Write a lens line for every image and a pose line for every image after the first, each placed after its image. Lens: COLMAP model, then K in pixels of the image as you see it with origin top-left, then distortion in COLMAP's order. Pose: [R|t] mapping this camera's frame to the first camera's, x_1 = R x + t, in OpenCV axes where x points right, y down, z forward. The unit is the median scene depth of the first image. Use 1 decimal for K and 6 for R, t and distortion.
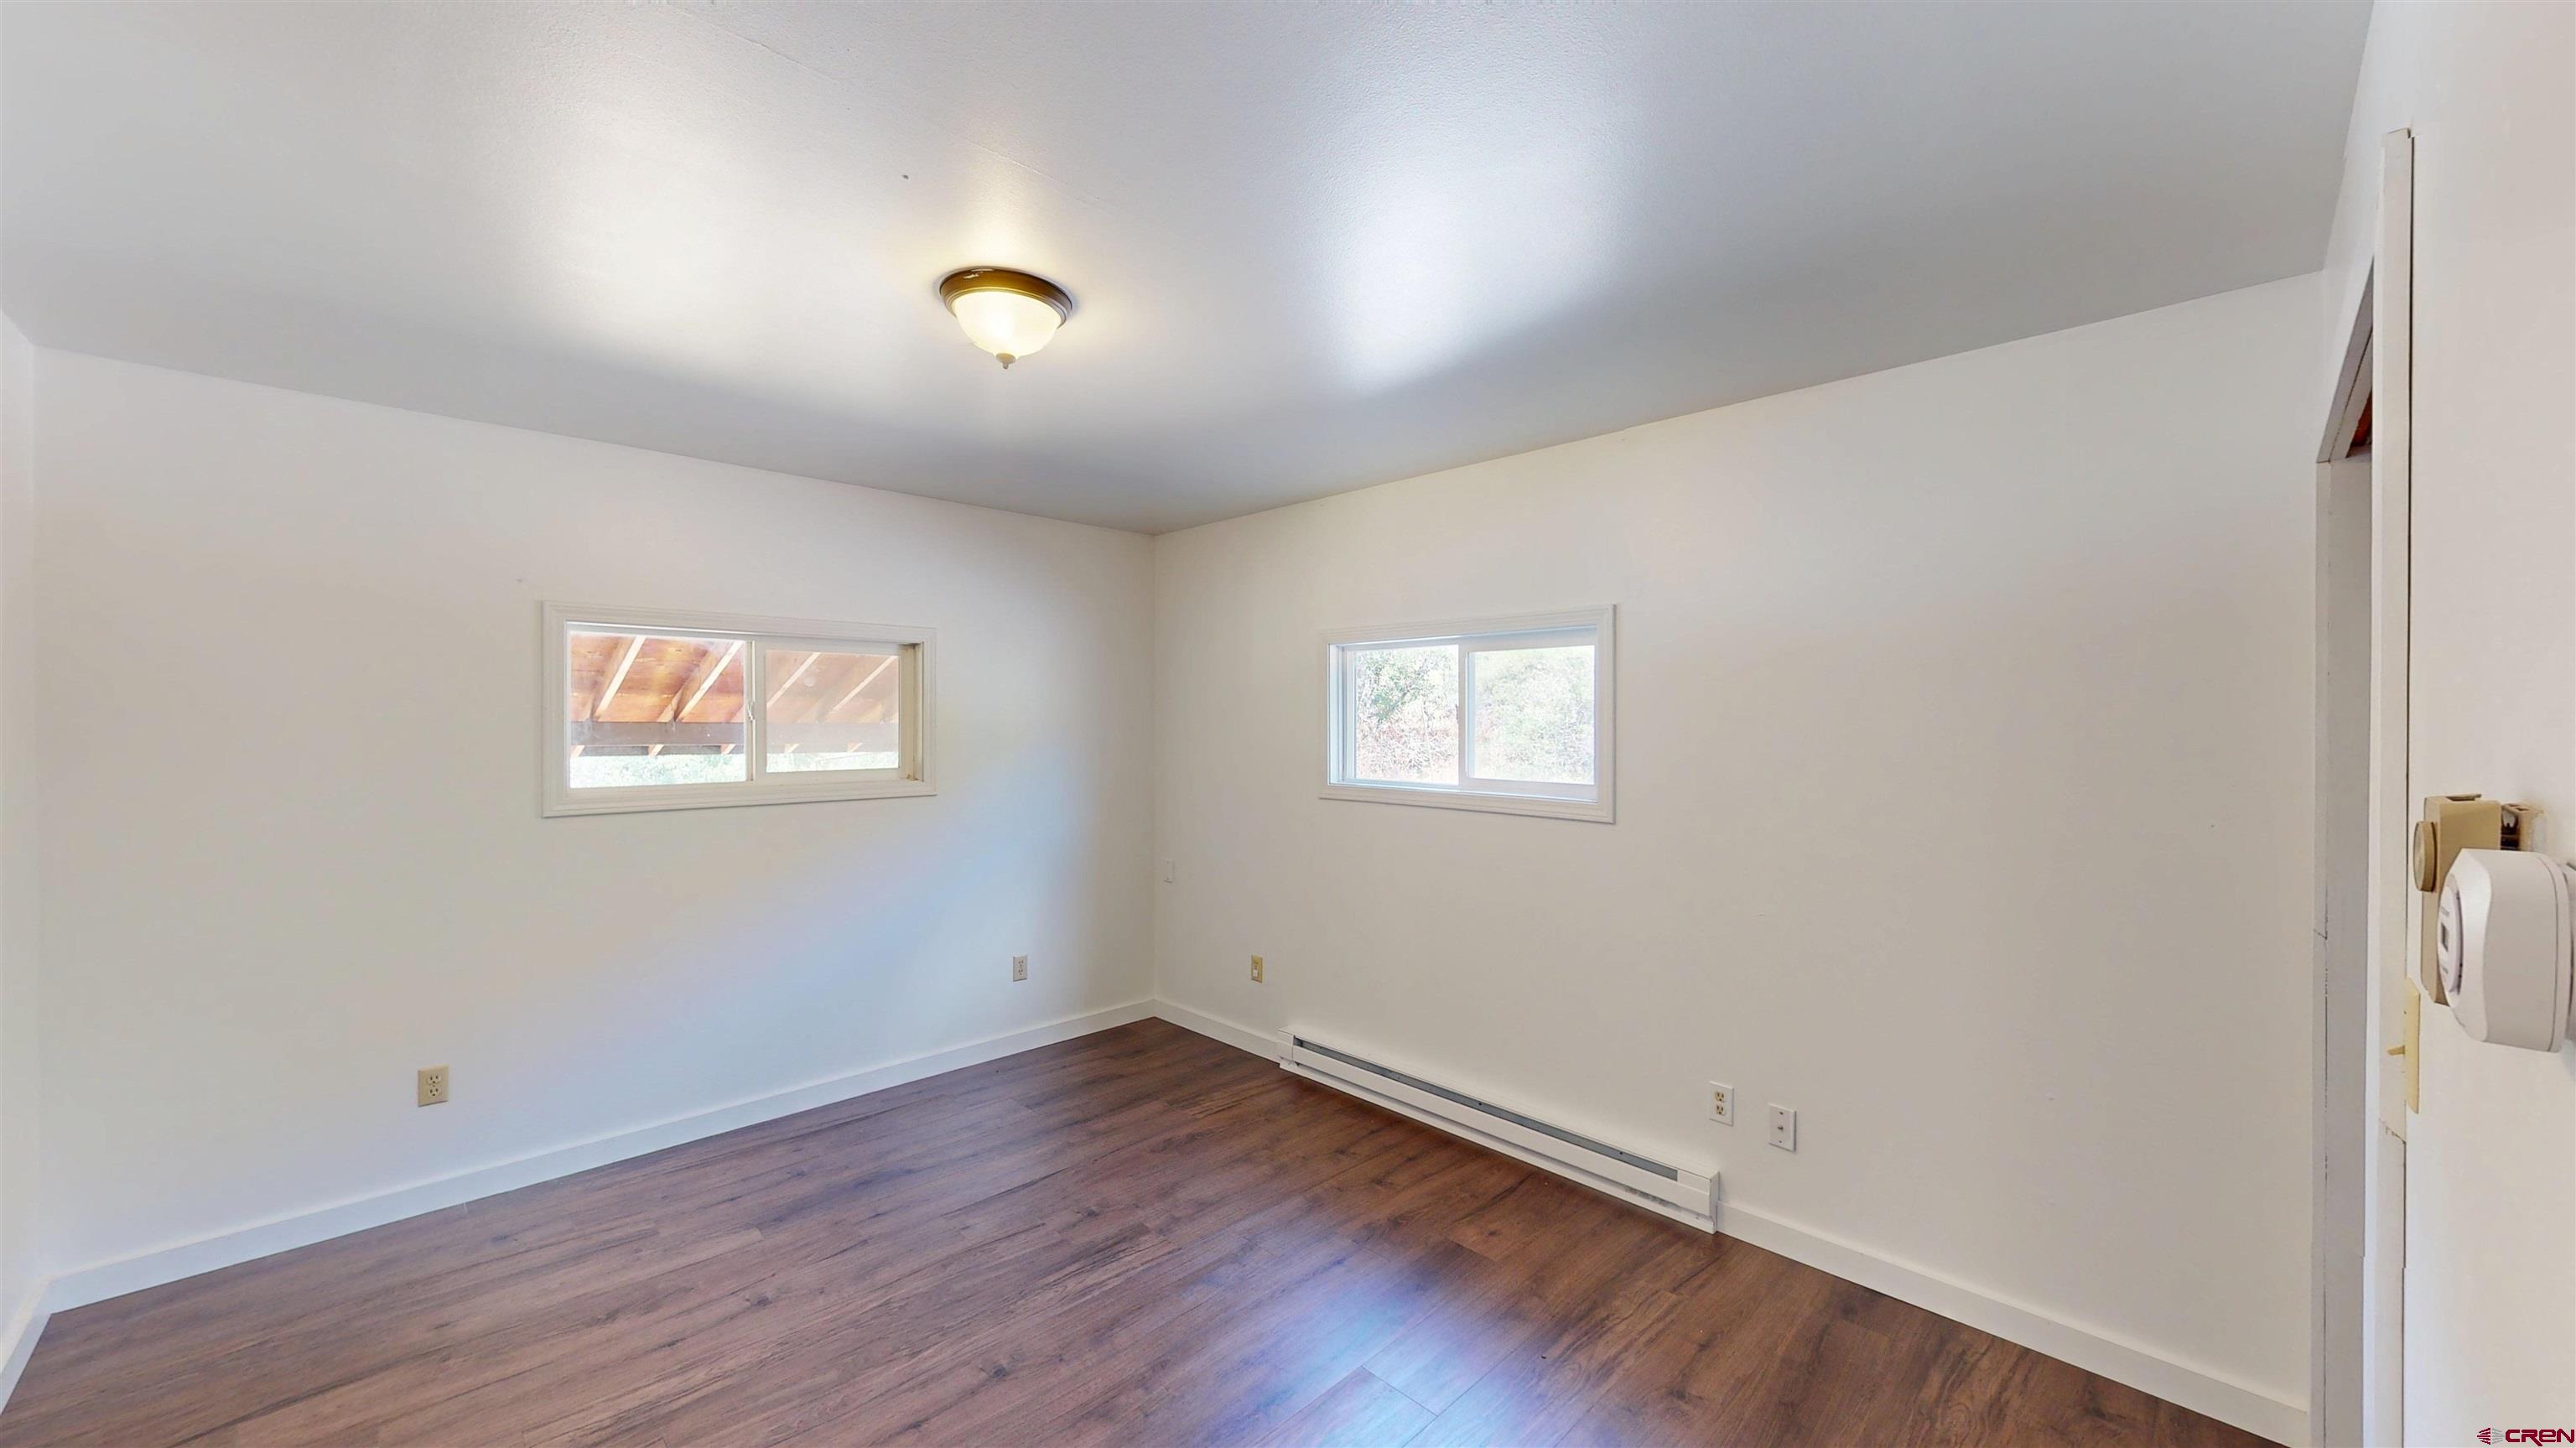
lens RADIAL K [[944.6, 0, 1288.0], [0, 944.6, 724.0], [0, 0, 1]] dist [0.000729, 0.000015]
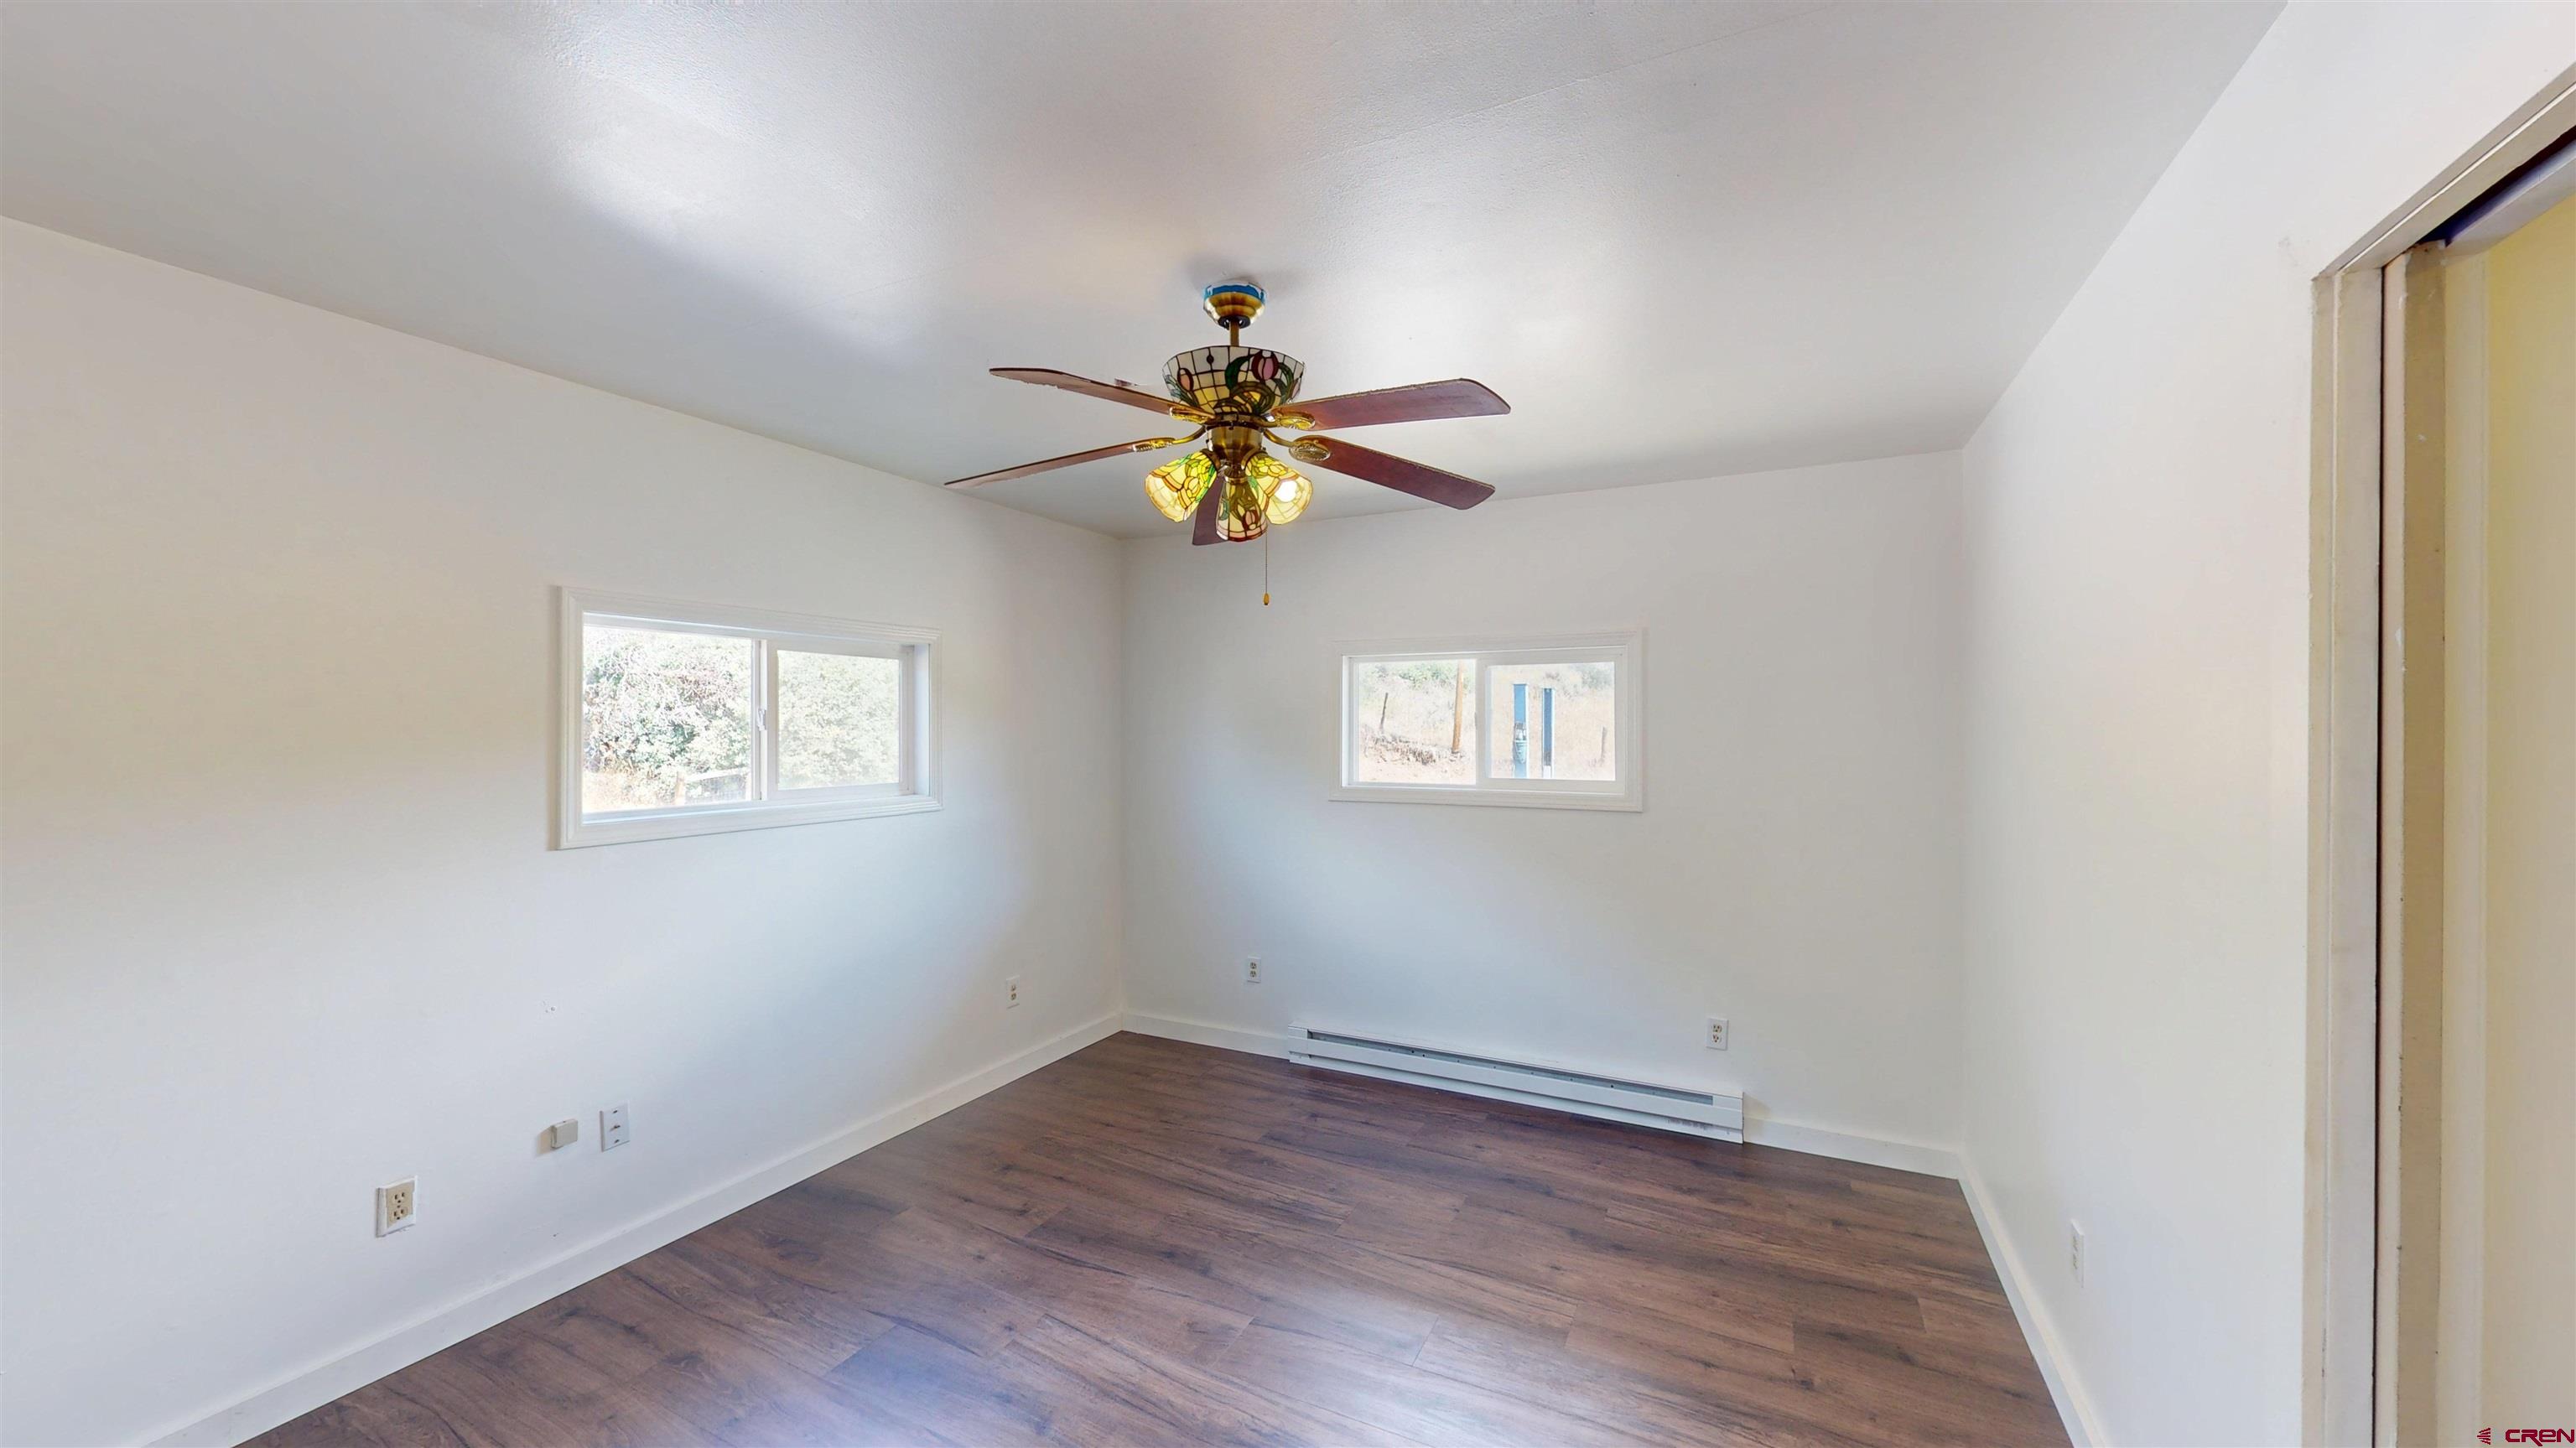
lens RADIAL K [[944.6, 0, 1288.0], [0, 944.6, 724.0], [0, 0, 1]] dist [0.000729, 0.000015]
pose [[0.941318, -0.002888, 0.337507, -0.406786], [0.003121, 0.999995, -0.000150, -0.008367], [-0.337505, 0.001195, 0.941323, 0.026577]]
